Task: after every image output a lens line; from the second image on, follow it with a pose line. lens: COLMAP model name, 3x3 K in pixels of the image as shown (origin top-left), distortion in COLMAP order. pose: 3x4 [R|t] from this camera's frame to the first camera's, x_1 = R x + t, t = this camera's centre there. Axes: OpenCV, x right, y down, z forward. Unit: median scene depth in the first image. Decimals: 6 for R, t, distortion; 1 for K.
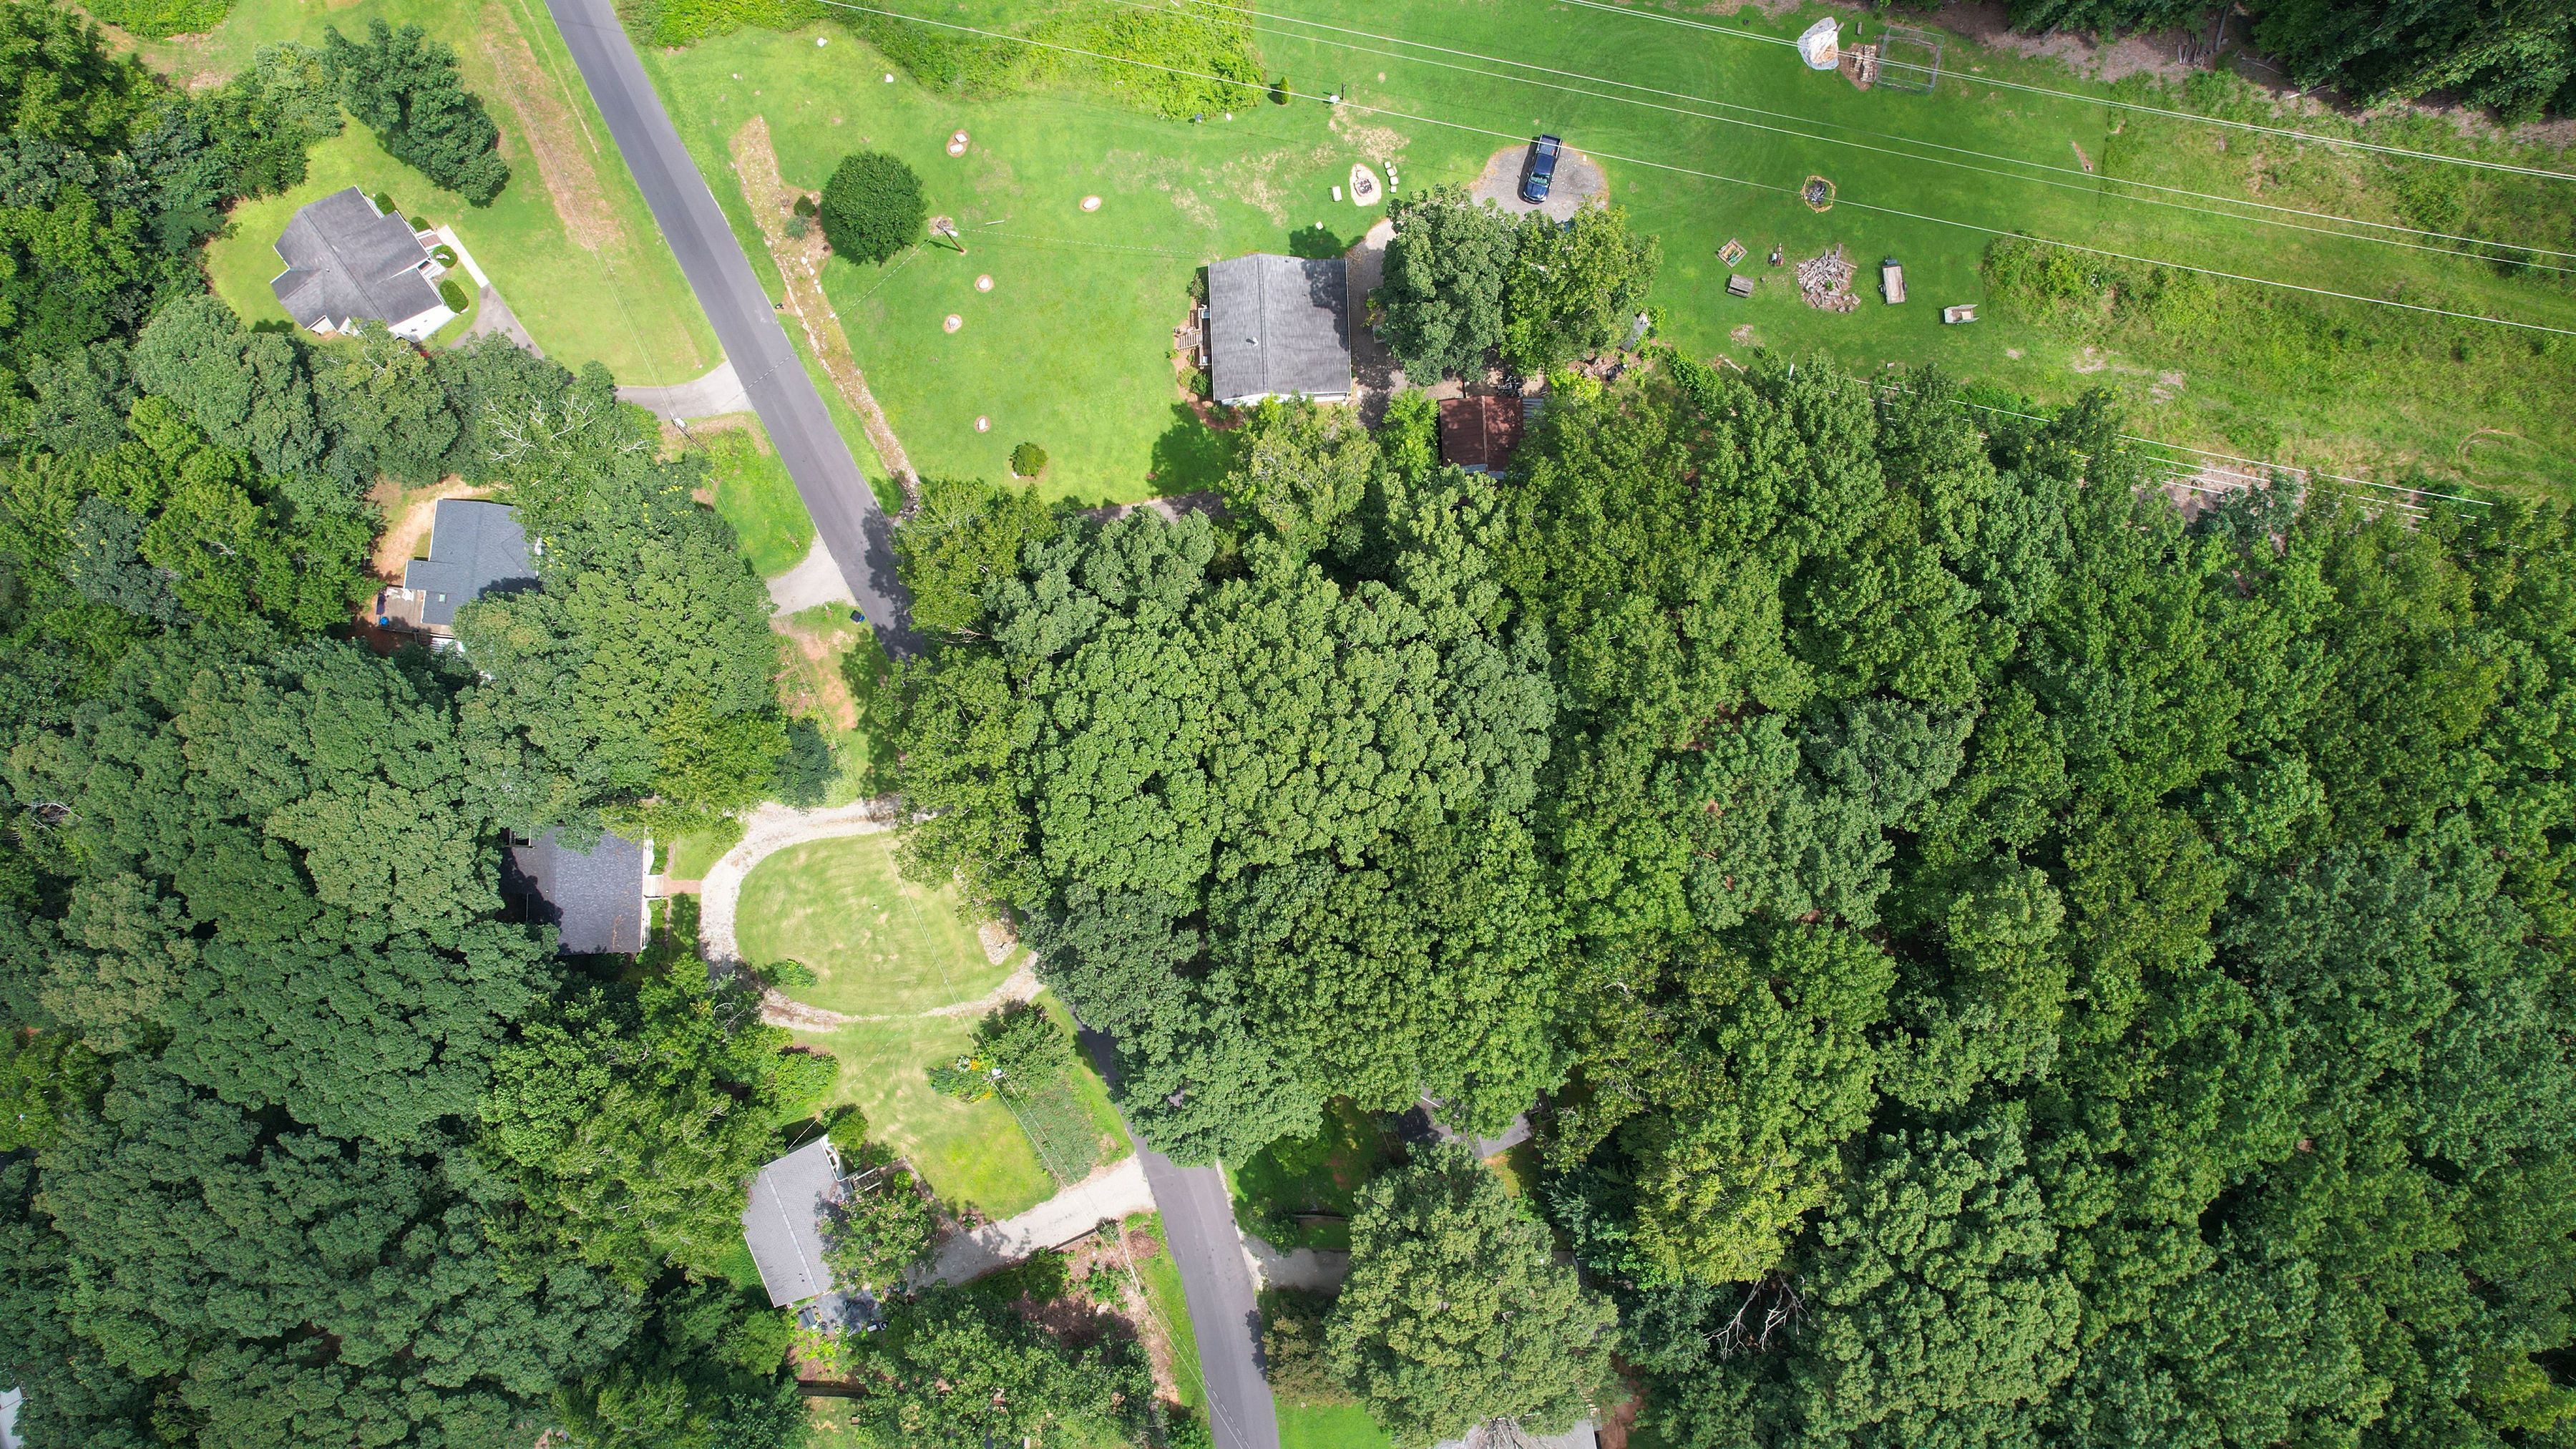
lens RADIAL K [[1622.6, 0, 1281.7], [0, 1622.6, 710.6], [0, 0, 1]] dist [-0.084282, 0.076616]
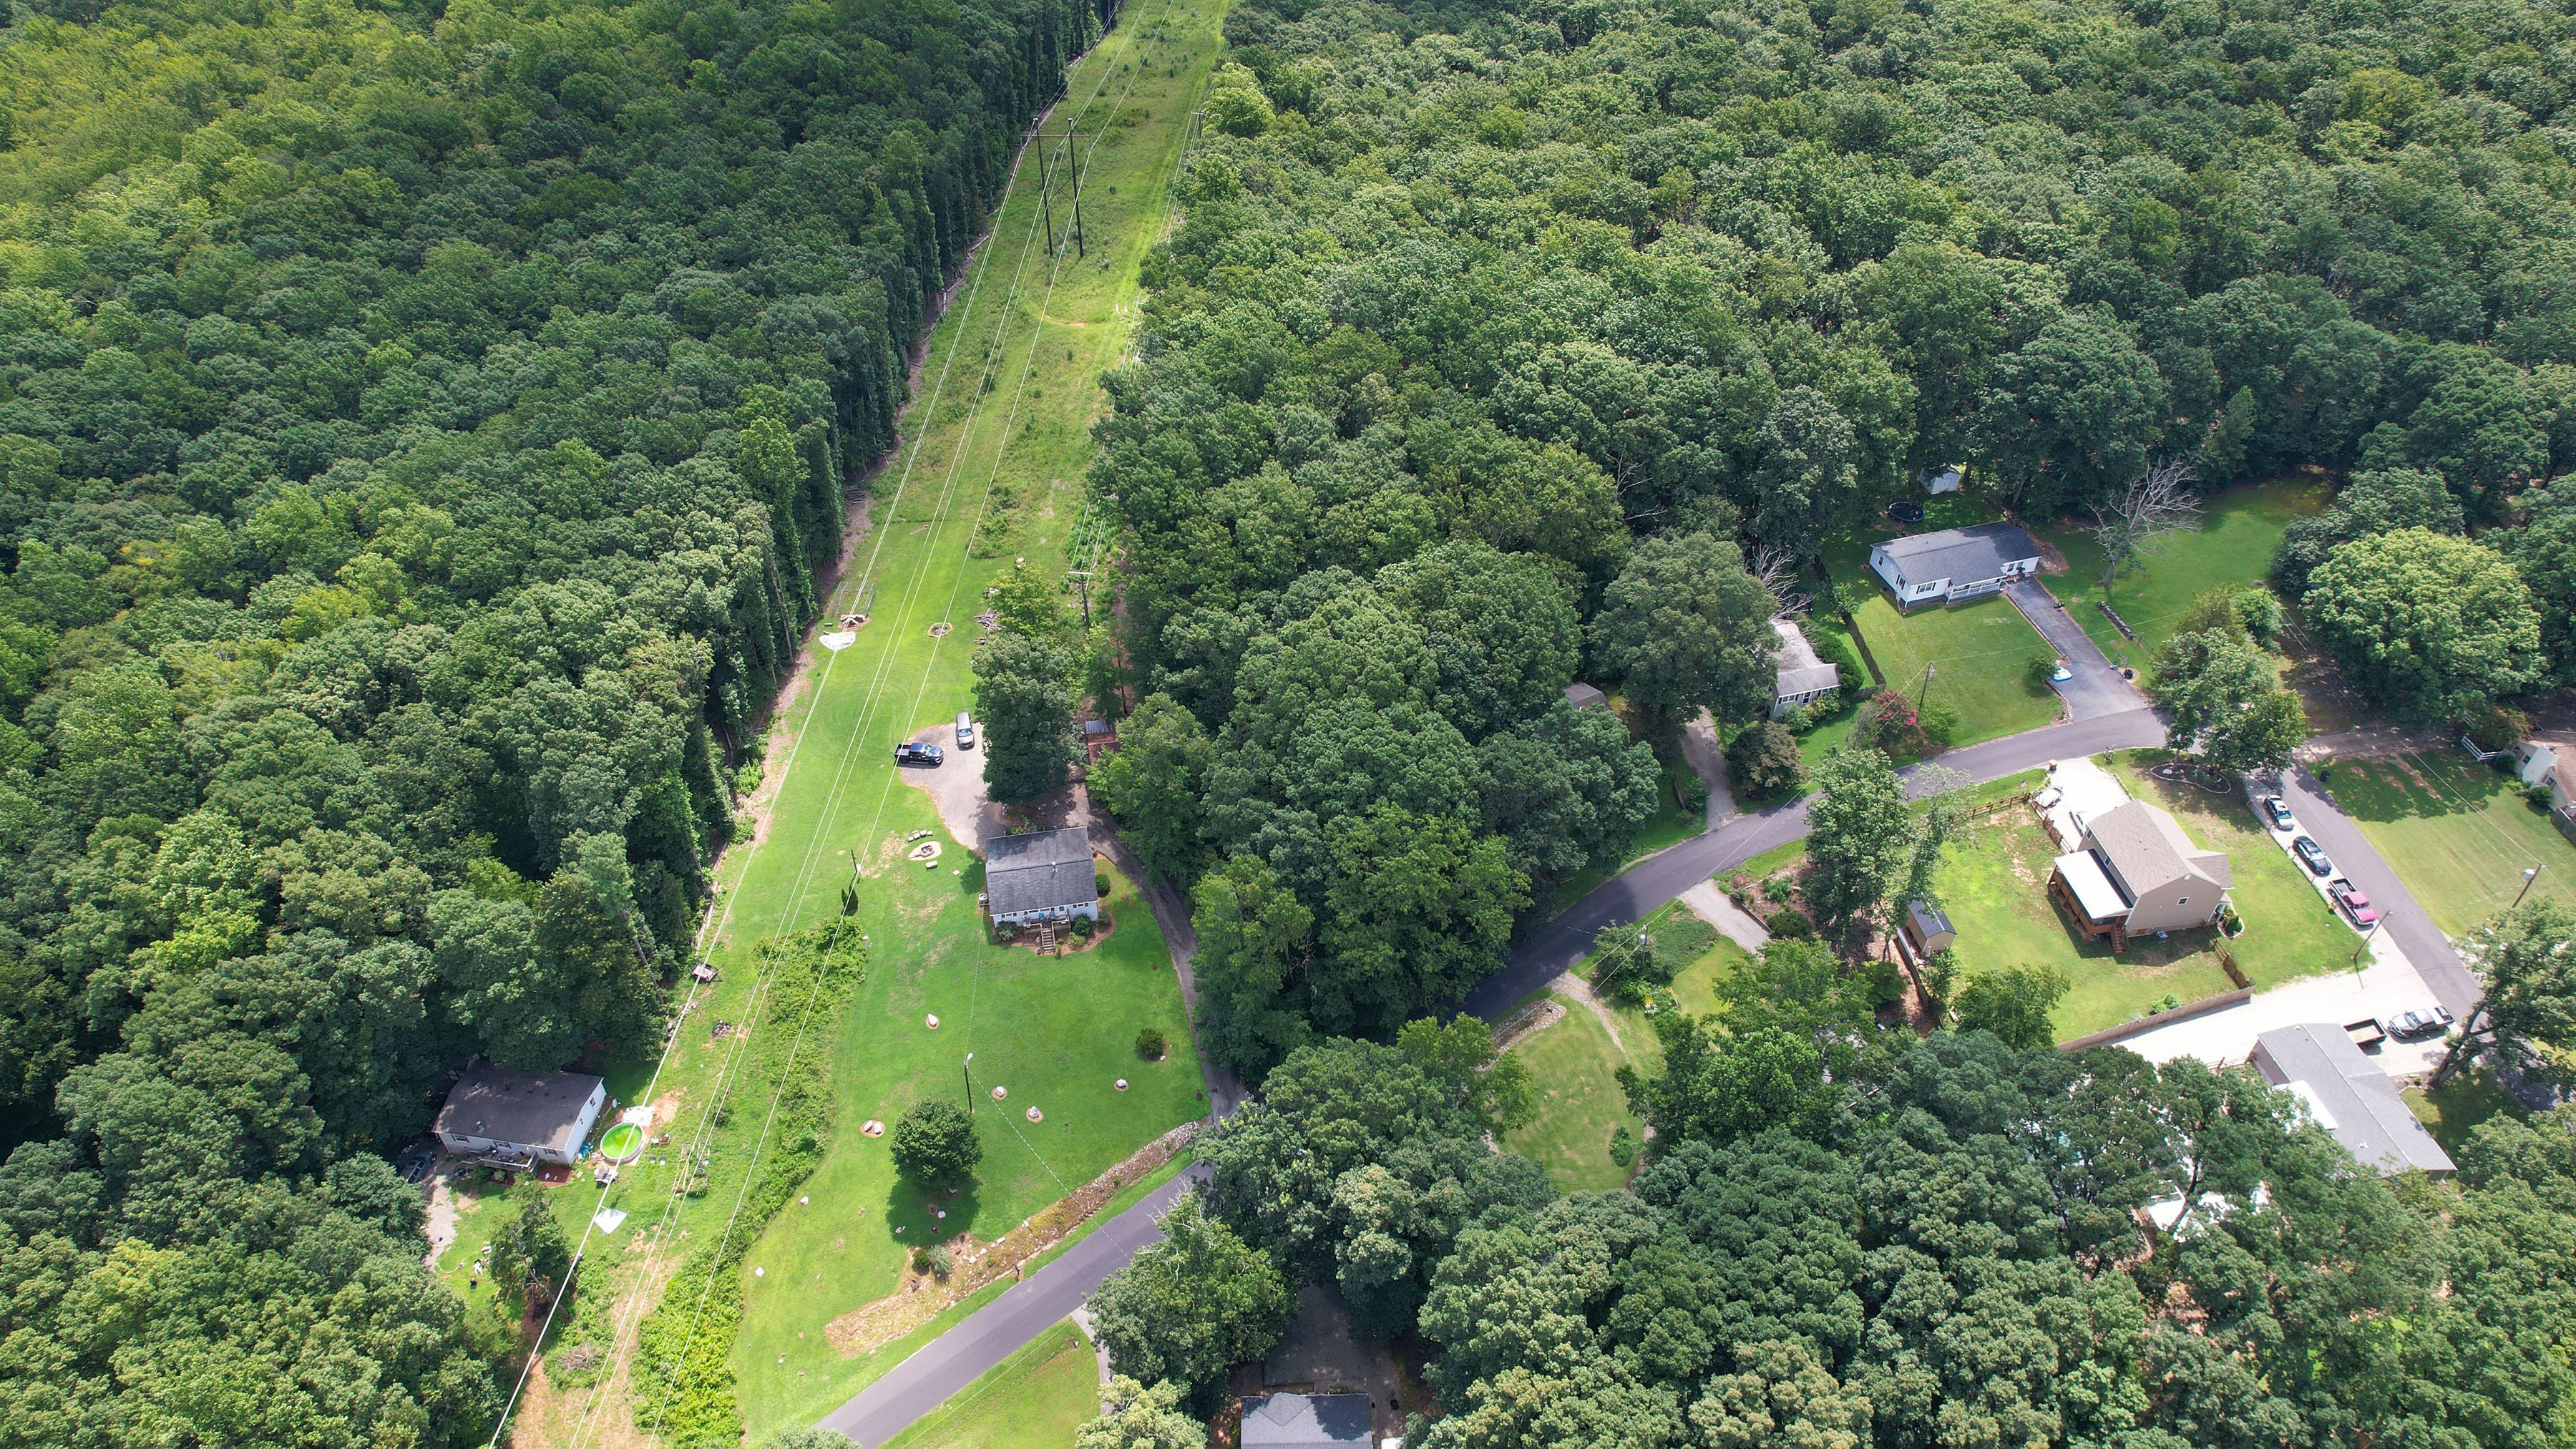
lens RADIAL K [[1638.3, 0, 1288.0], [0, 1638.3, 724.5], [0, 0, 1]] dist [-0.065719, 0.044915]
pose [[-0.136945, -0.656794, 0.741531, -1.173194], [0.990320, -0.073657, 0.117651, -0.230862], [-0.022654, 0.750464, 0.660523, 0.031013]]
